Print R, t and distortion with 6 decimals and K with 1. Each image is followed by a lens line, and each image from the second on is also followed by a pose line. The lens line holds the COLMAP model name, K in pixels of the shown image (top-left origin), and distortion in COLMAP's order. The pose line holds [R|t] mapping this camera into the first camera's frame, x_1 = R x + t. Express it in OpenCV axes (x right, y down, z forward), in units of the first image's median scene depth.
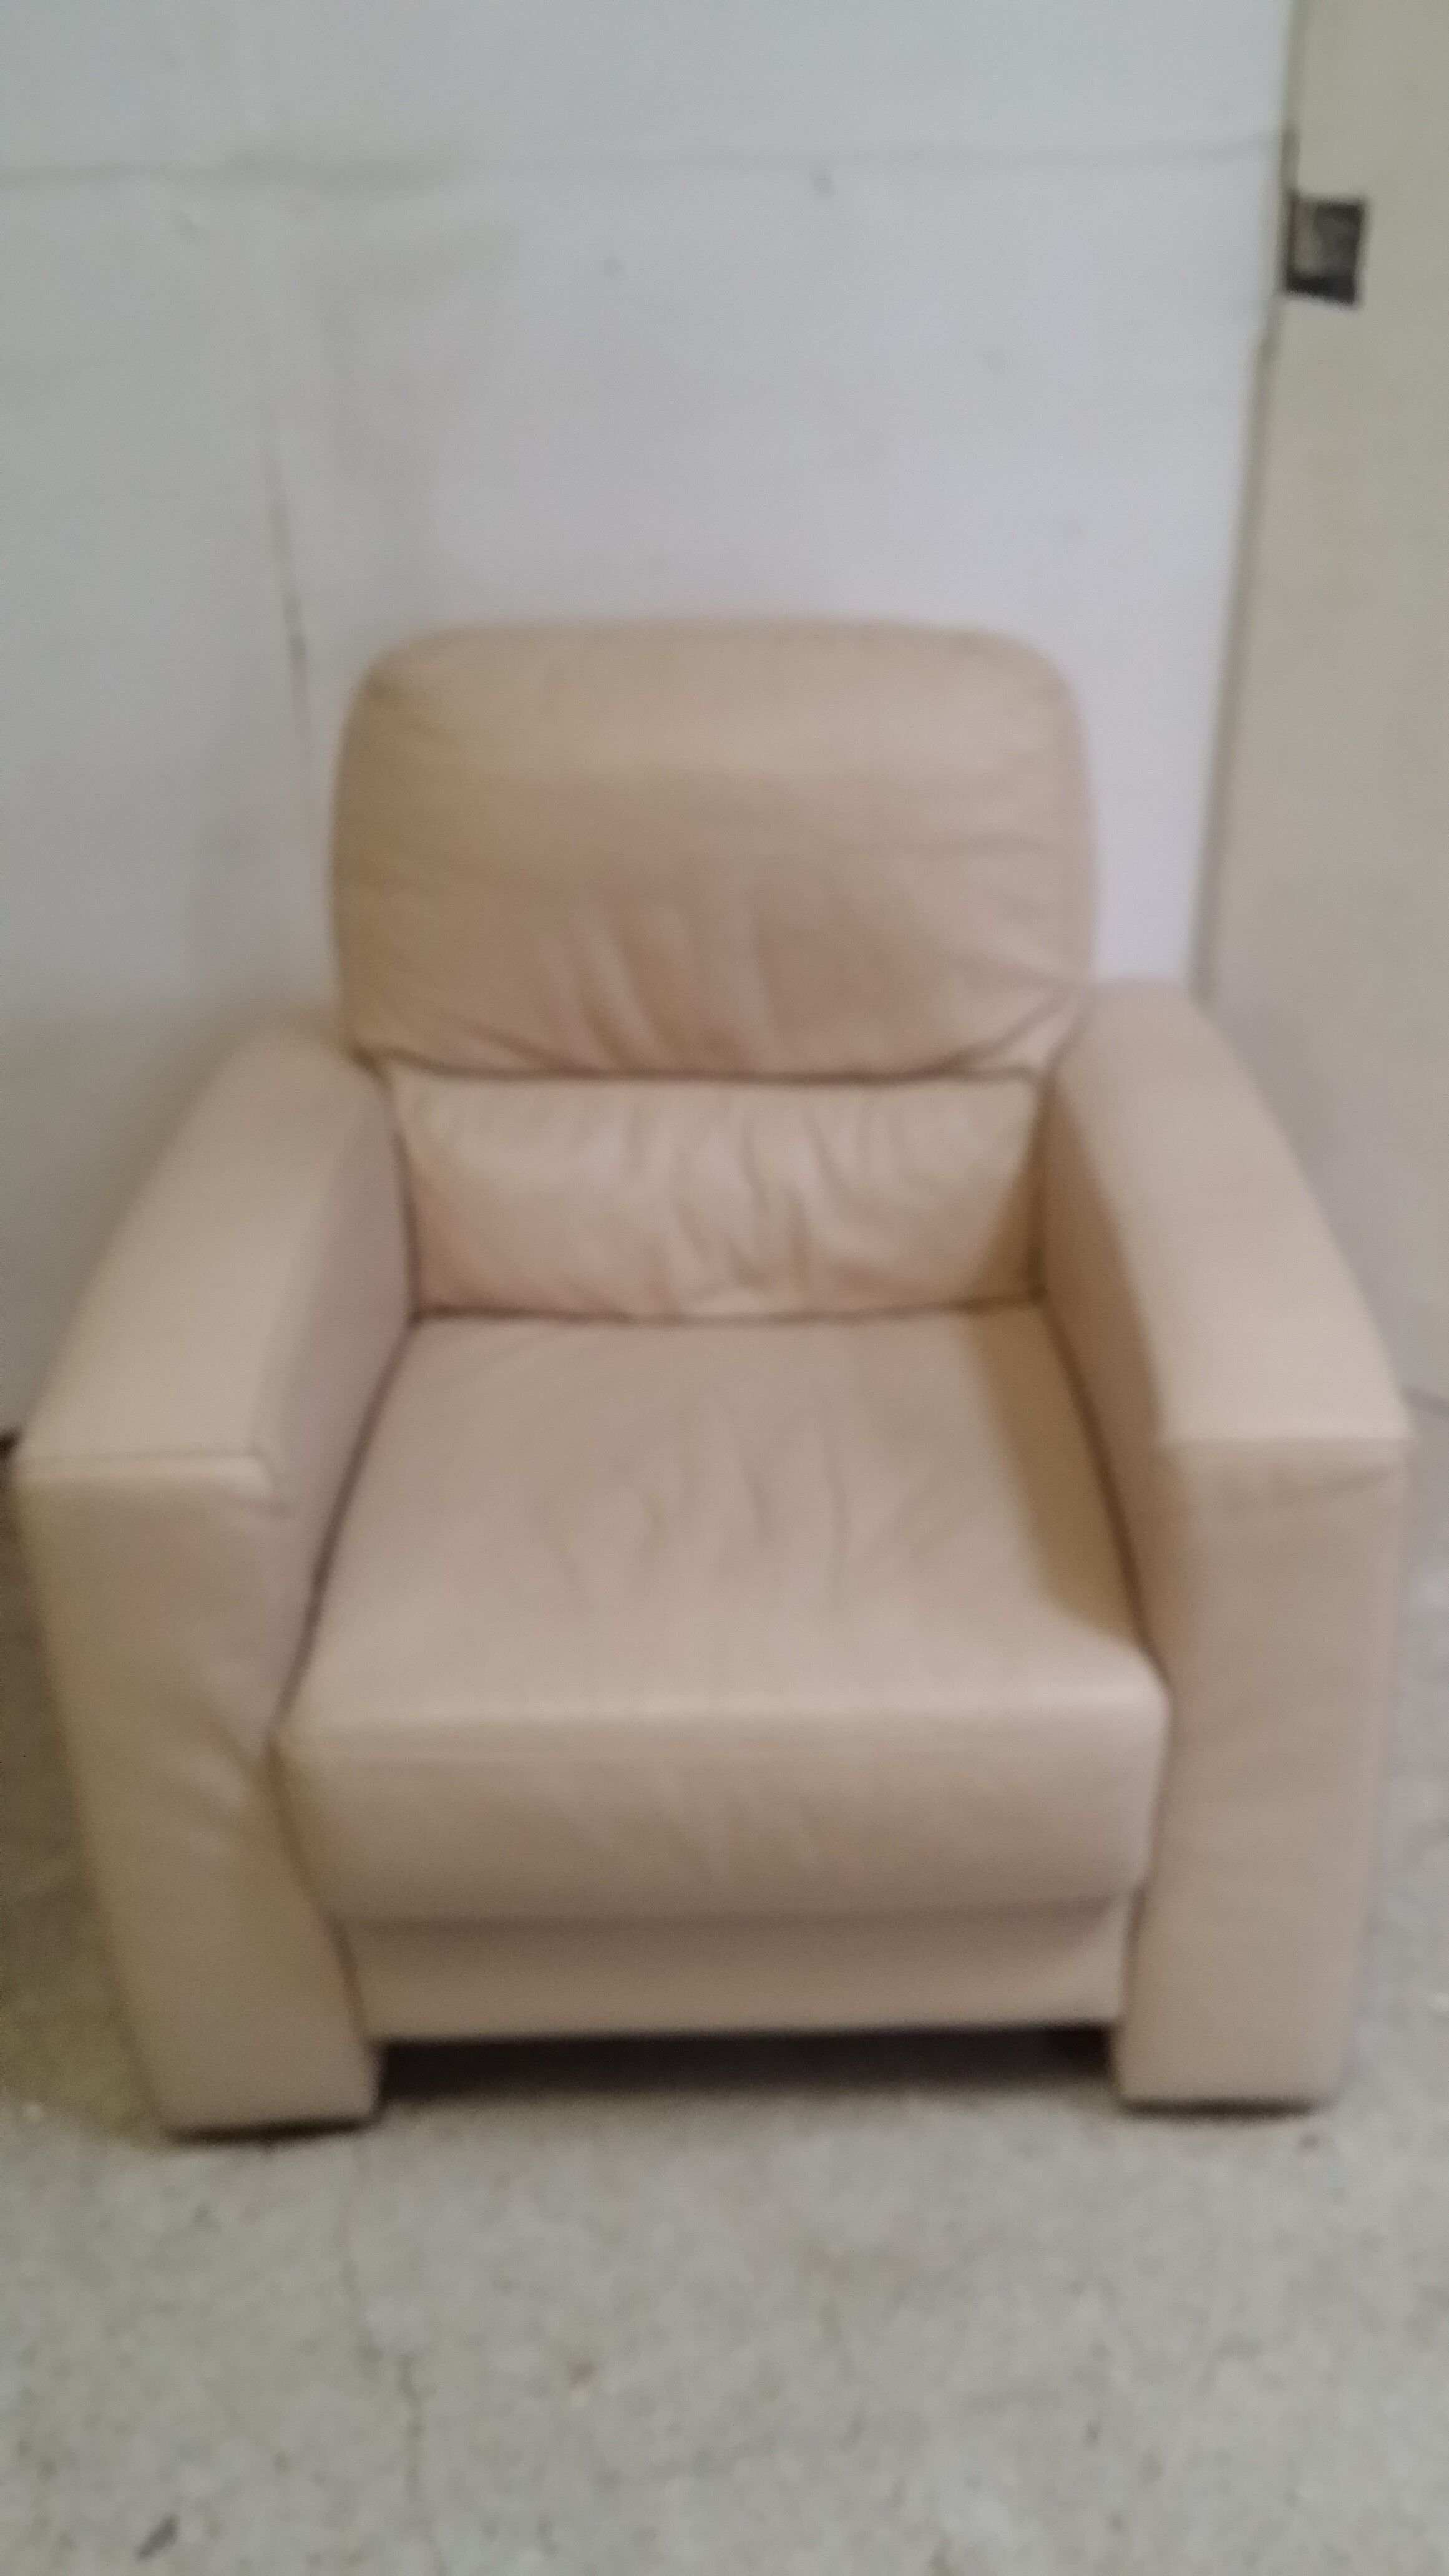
lens RADIAL K [[2389.7, 0, 780.6], [0, 2389.7, 1283.0], [0, 0, 1]] dist [0.099184, -0.268061]
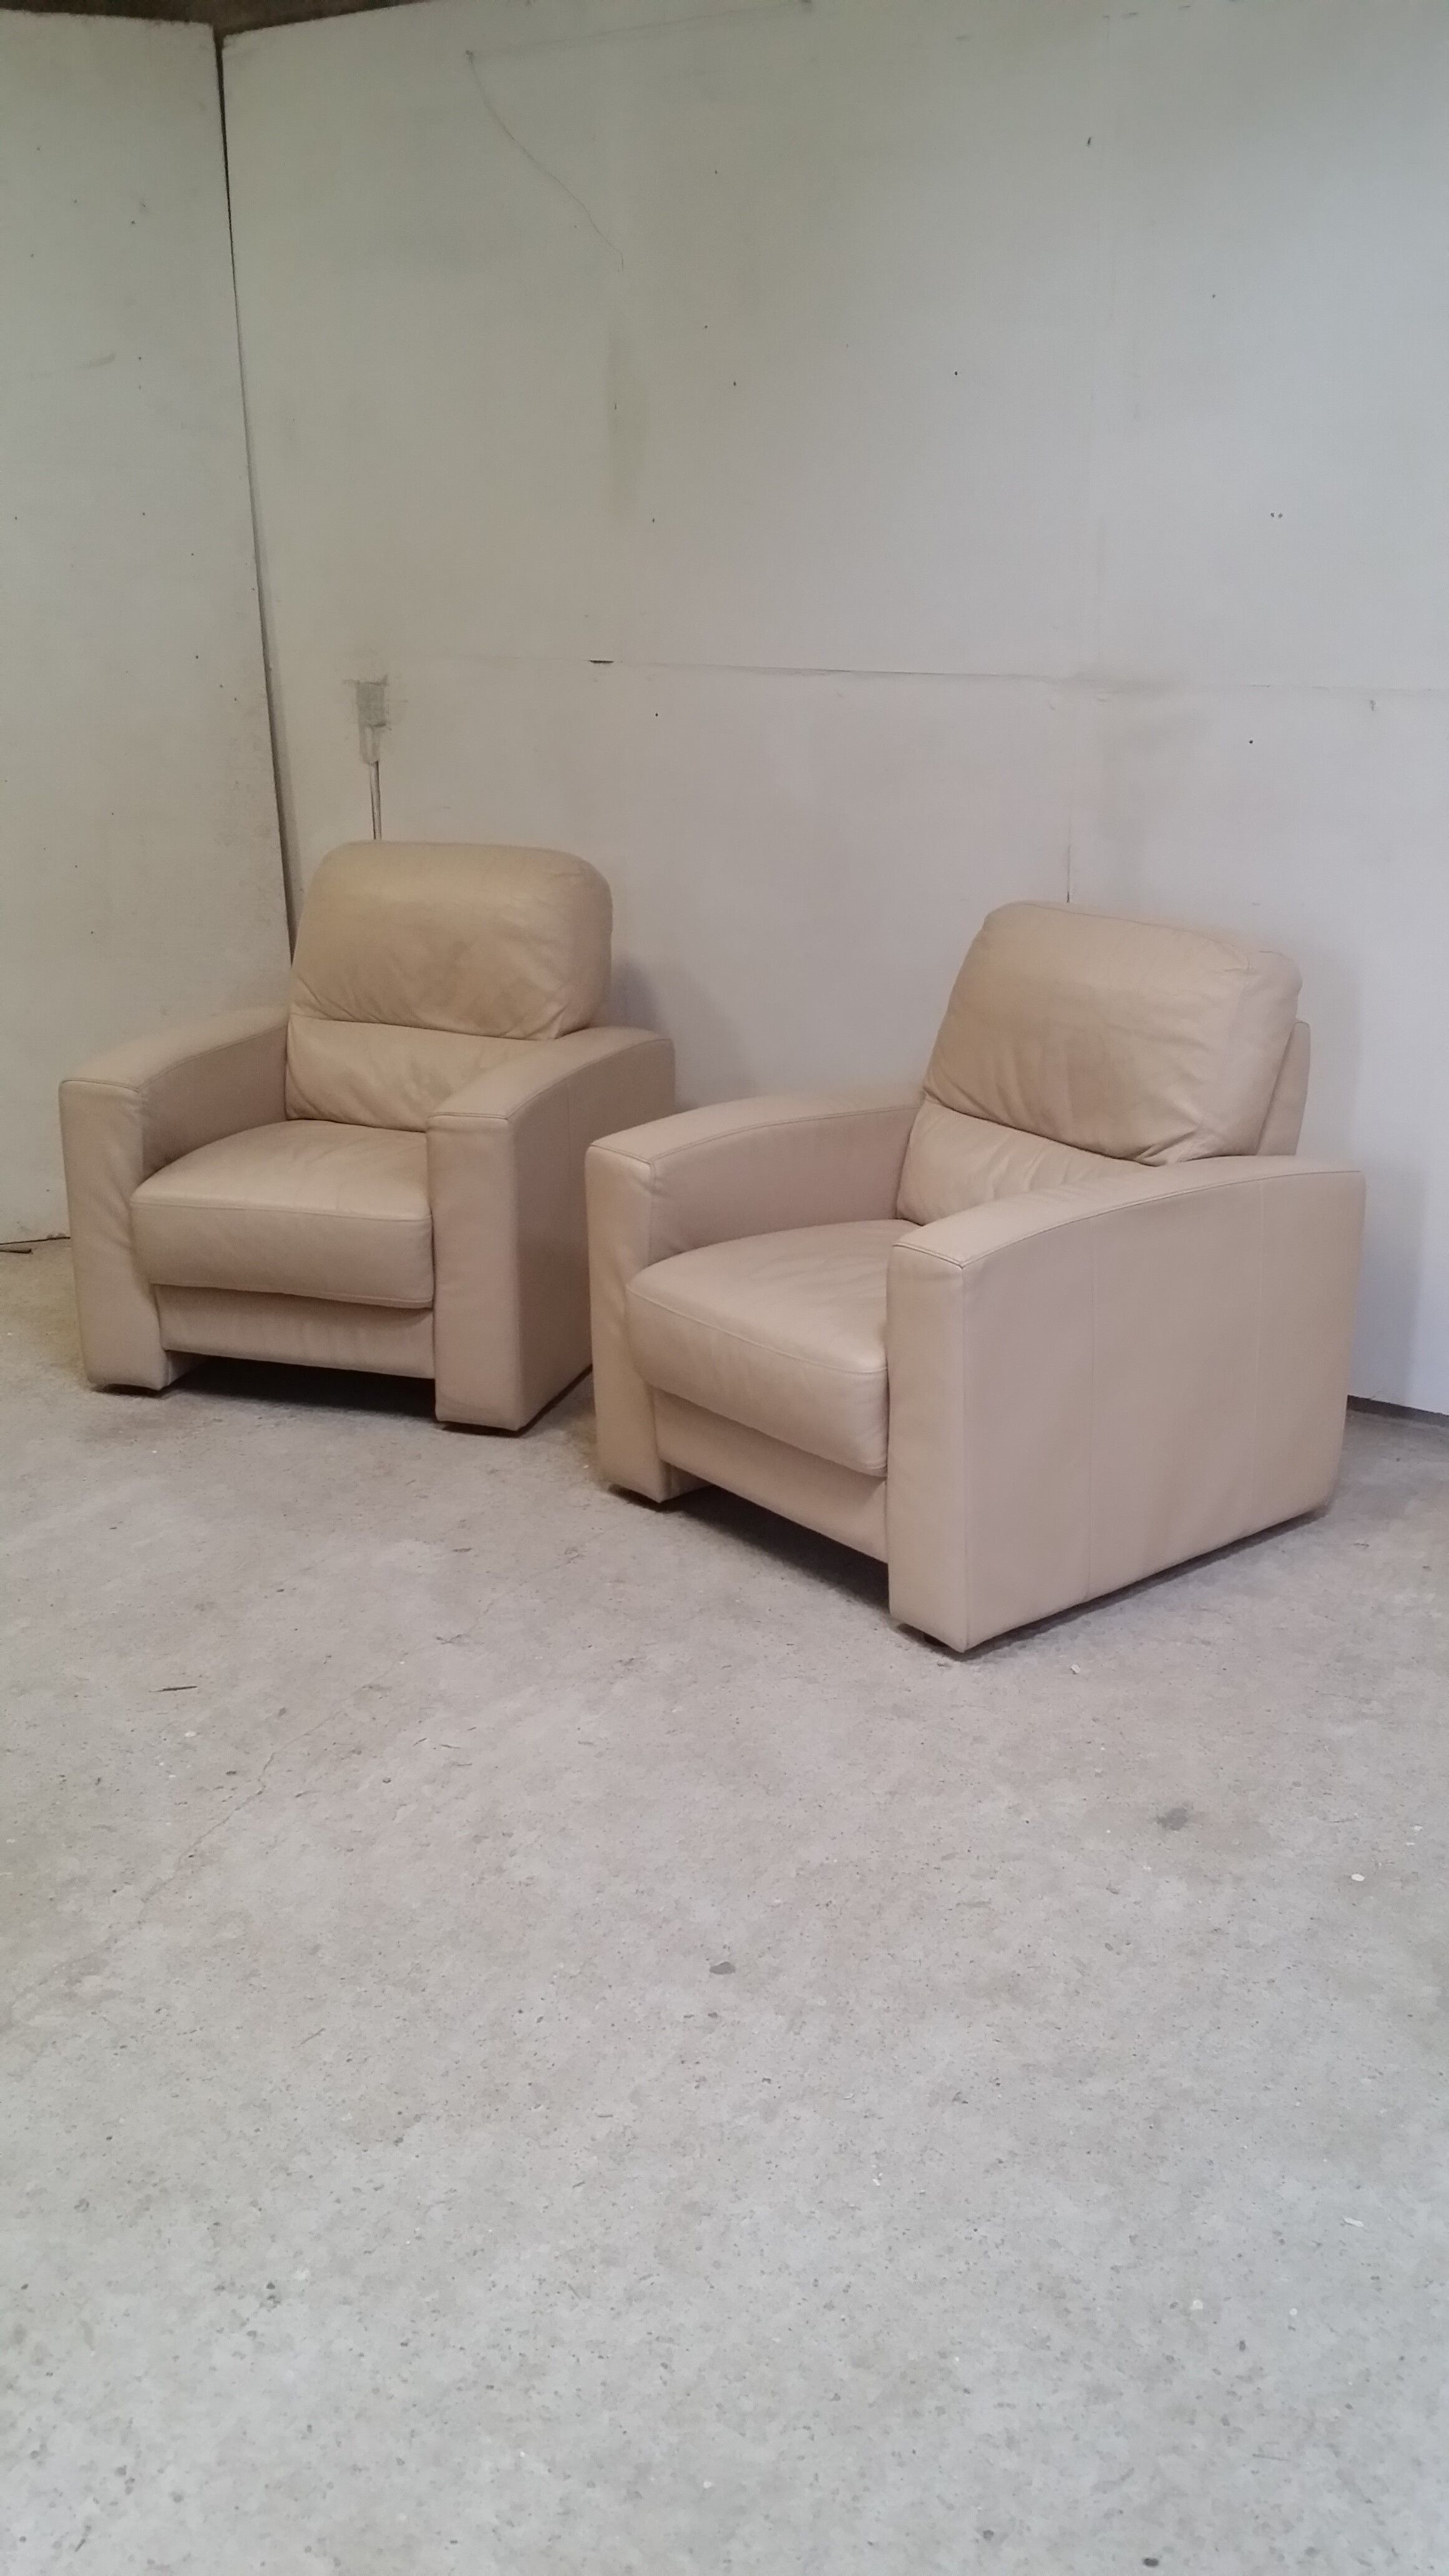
lens RADIAL K [[2305.8, 0, 770.4], [0, 2305.8, 1289.6], [0, 0, 1]] dist [0.145606, -0.351084]
pose [[0.632744, 0.247640, -0.733696, 1.471357], [-0.365461, 0.930826, -0.001000, 0.133486], [0.682696, 0.268770, 0.679478, -0.450136]]
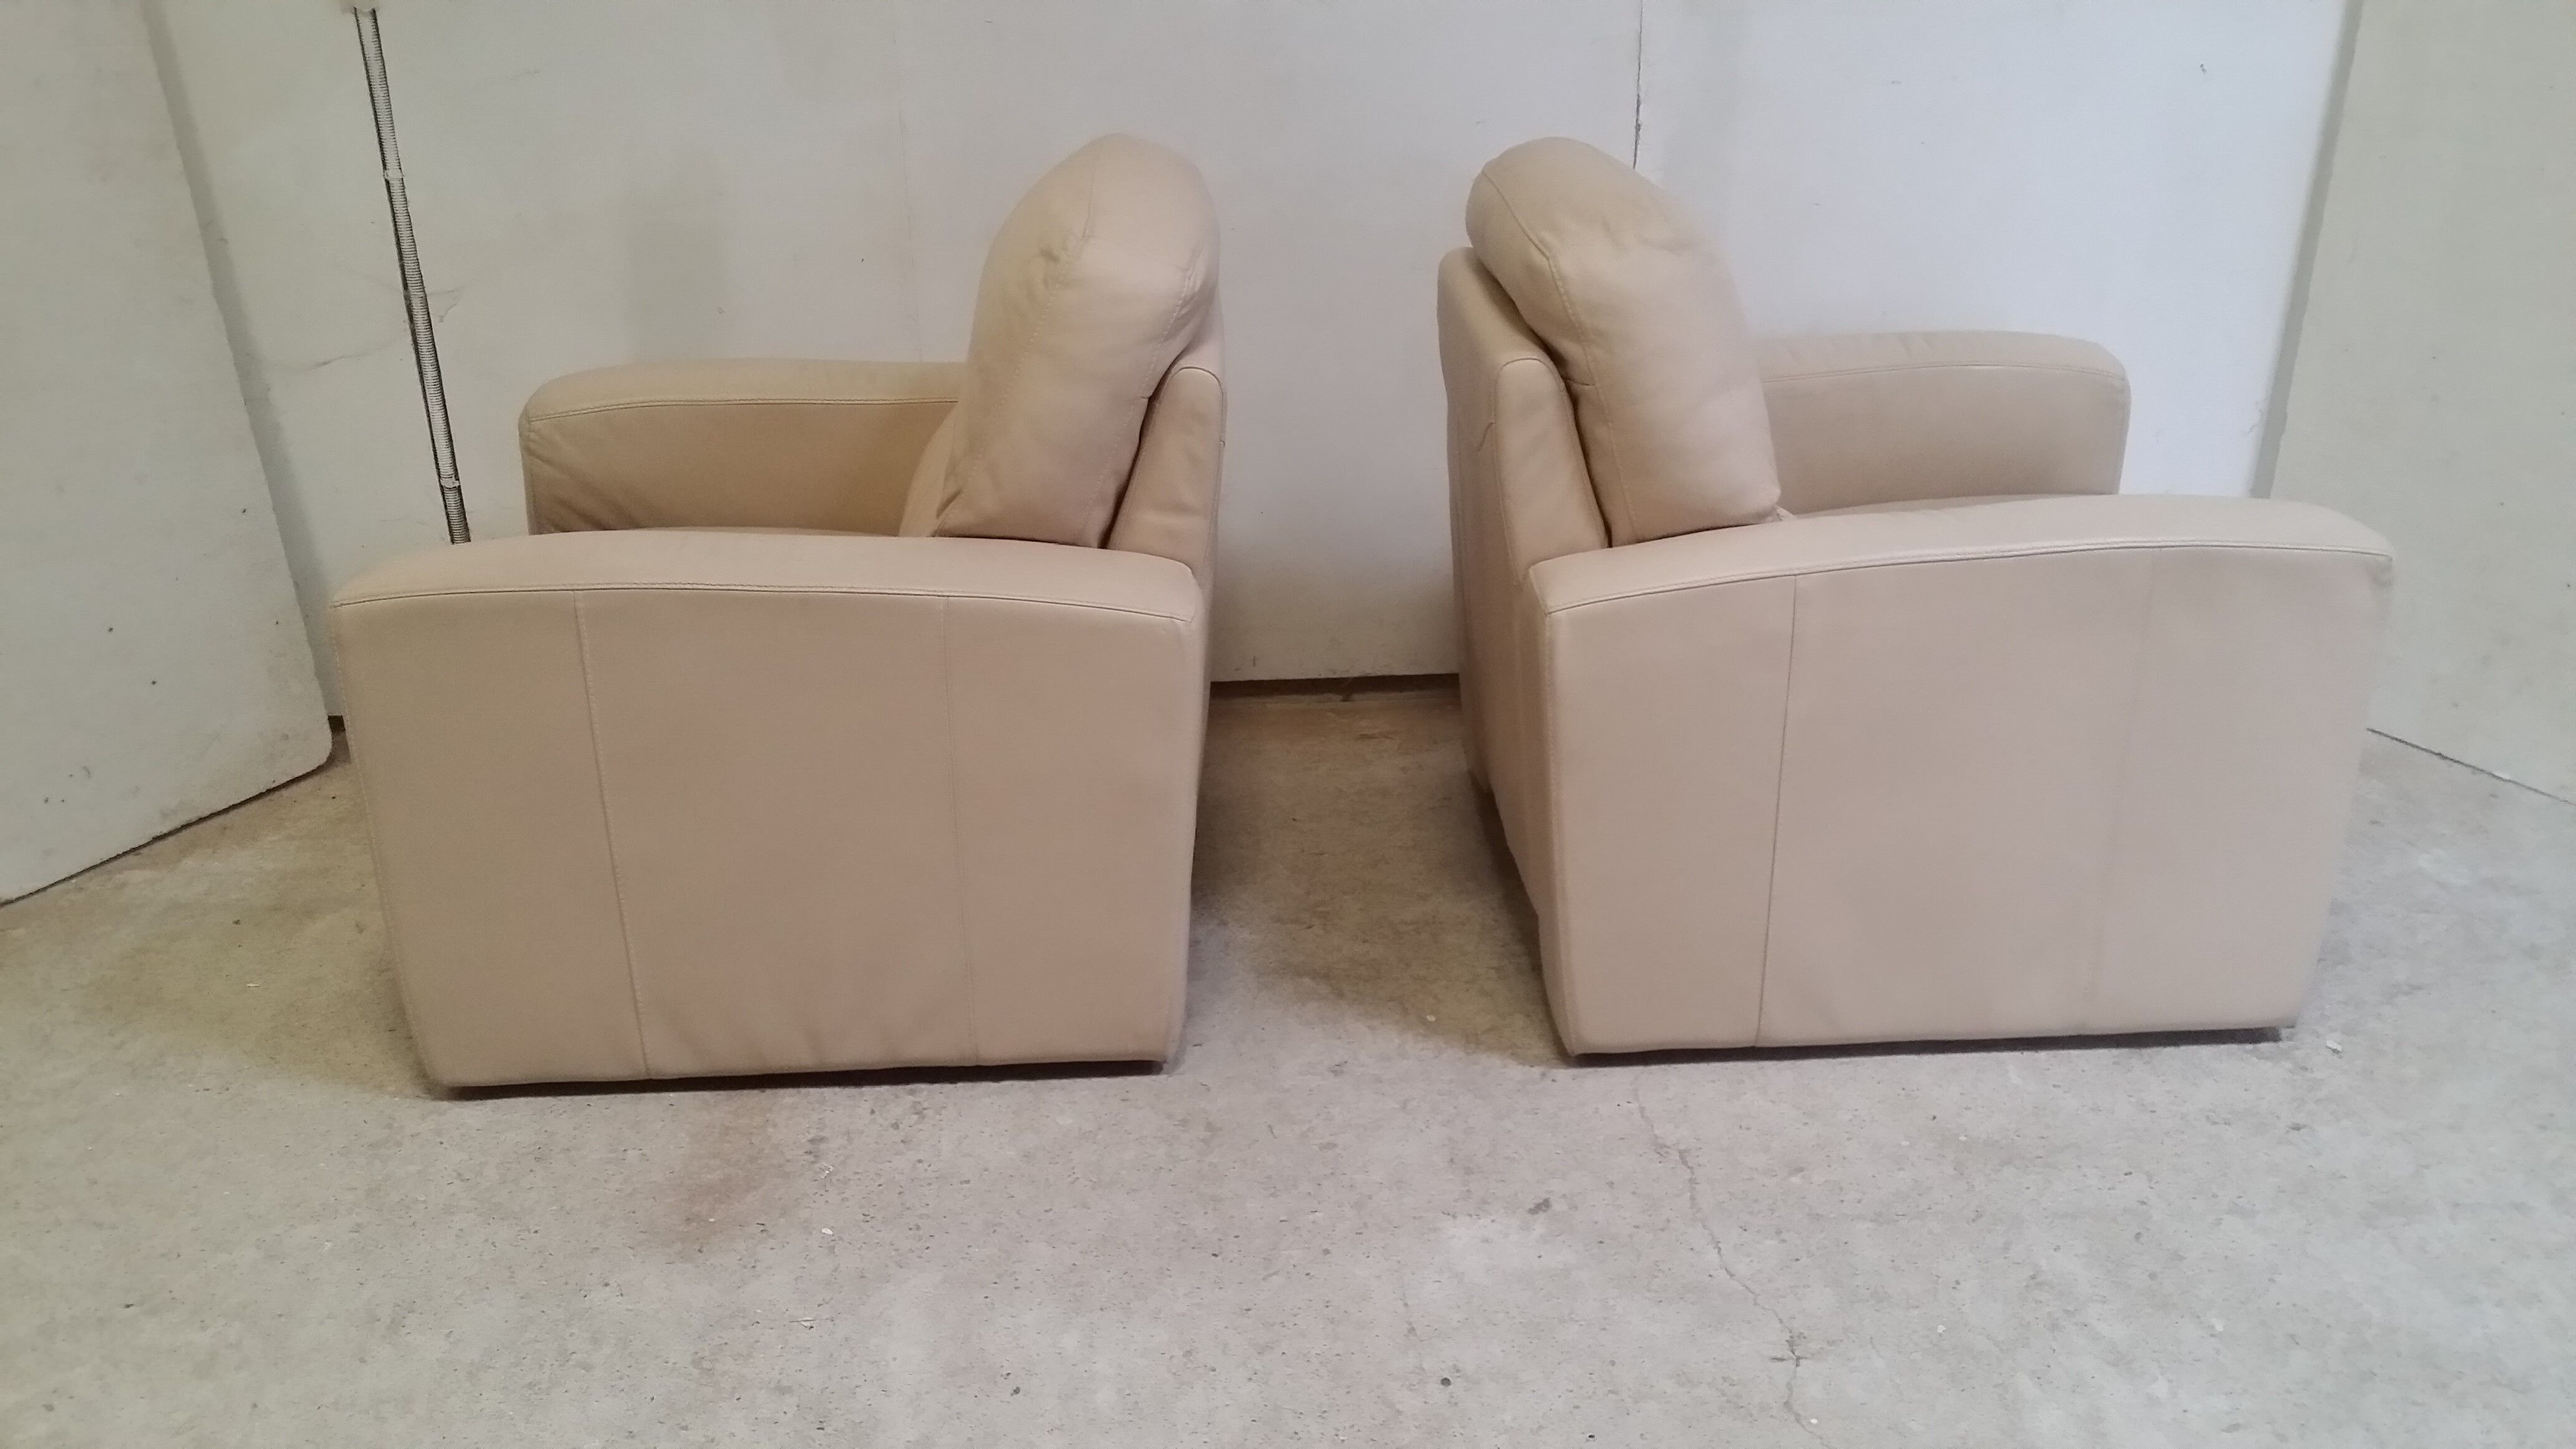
lens RADIAL K [[2323.1, 0, 1289.8], [0, 2323.1, 763.6], [0, 0, 1]] dist [0.110852, -0.246945]
pose [[0.975019, 0.093005, -0.201711, -0.115339], [-0.102333, 0.994088, -0.036295, 0.259775], [0.197143, 0.056030, 0.978772, -0.556645]]
